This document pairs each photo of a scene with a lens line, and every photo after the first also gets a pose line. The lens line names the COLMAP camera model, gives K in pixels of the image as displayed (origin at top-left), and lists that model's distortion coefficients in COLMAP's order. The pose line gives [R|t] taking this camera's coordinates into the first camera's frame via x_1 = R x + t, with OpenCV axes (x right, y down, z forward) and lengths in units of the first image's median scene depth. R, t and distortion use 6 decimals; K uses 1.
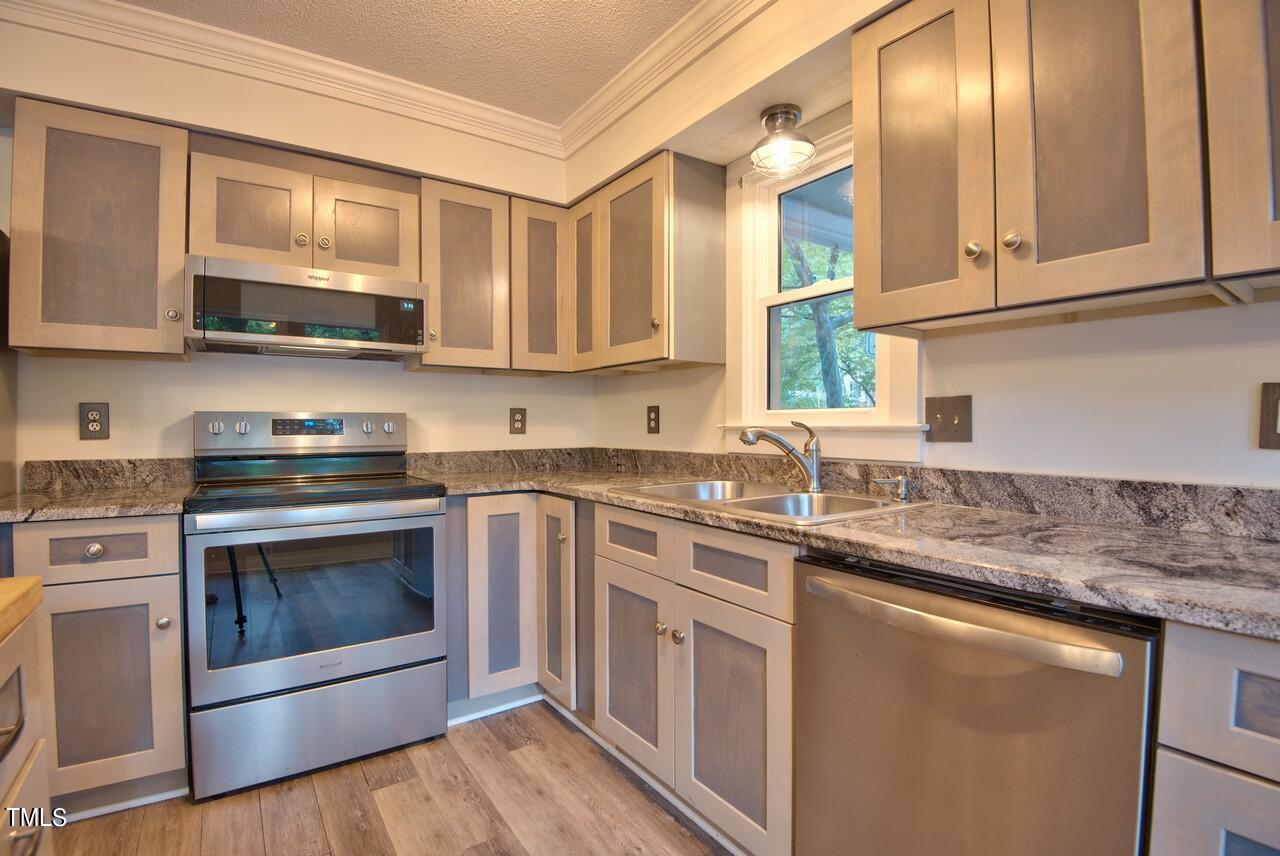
lens RADIAL K [[589.5, 0, 637.0], [0, 589.5, 431.4], [0, 0, 1]] dist [-0.023930, -0.001096]
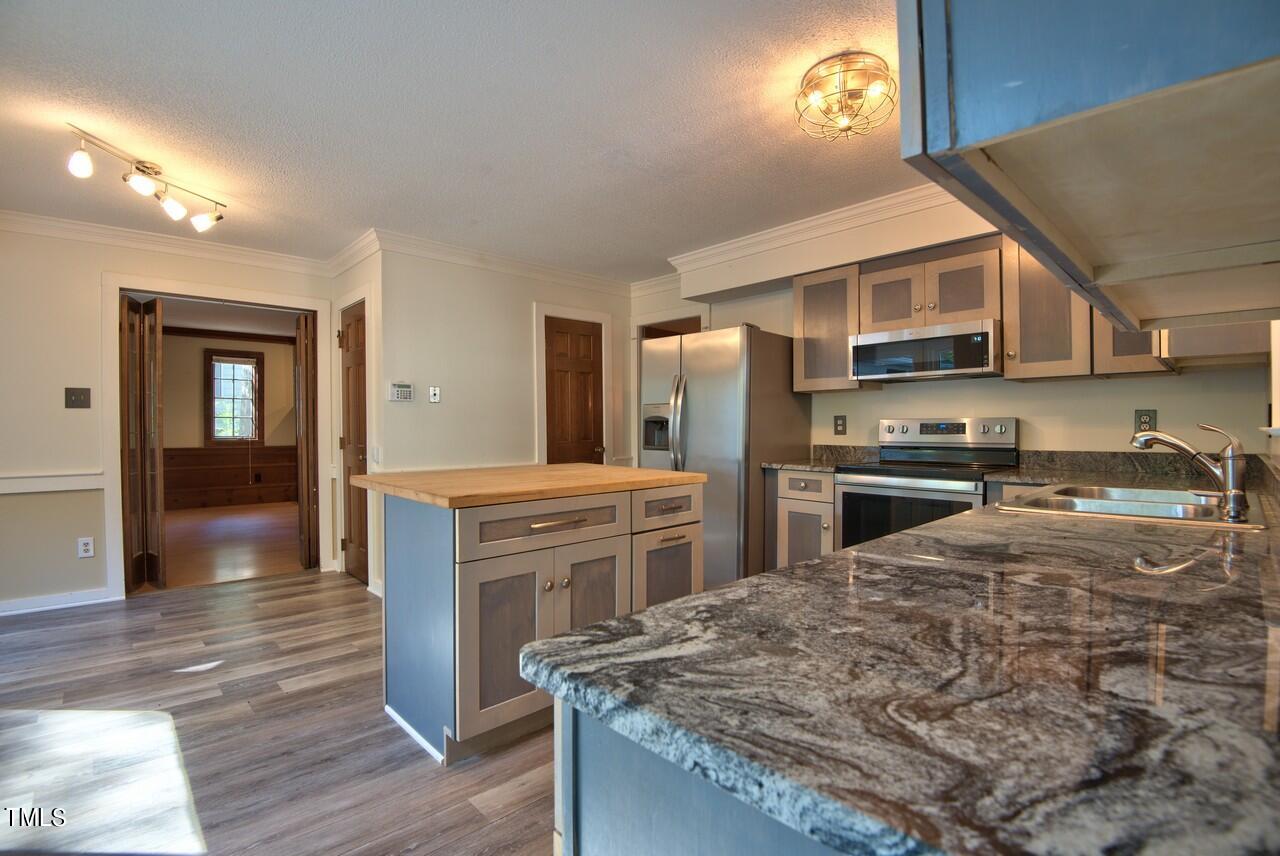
lens RADIAL K [[589.5, 0, 637.6], [0, 589.5, 428.6], [0, 0, 1]] dist [-0.023930, -0.001096]
pose [[0.158235, 0.002812, -0.987397, 0.876370], [-0.007411, 0.999971, 0.001660, -0.005215], [0.987374, 0.007055, 0.158252, 0.026337]]
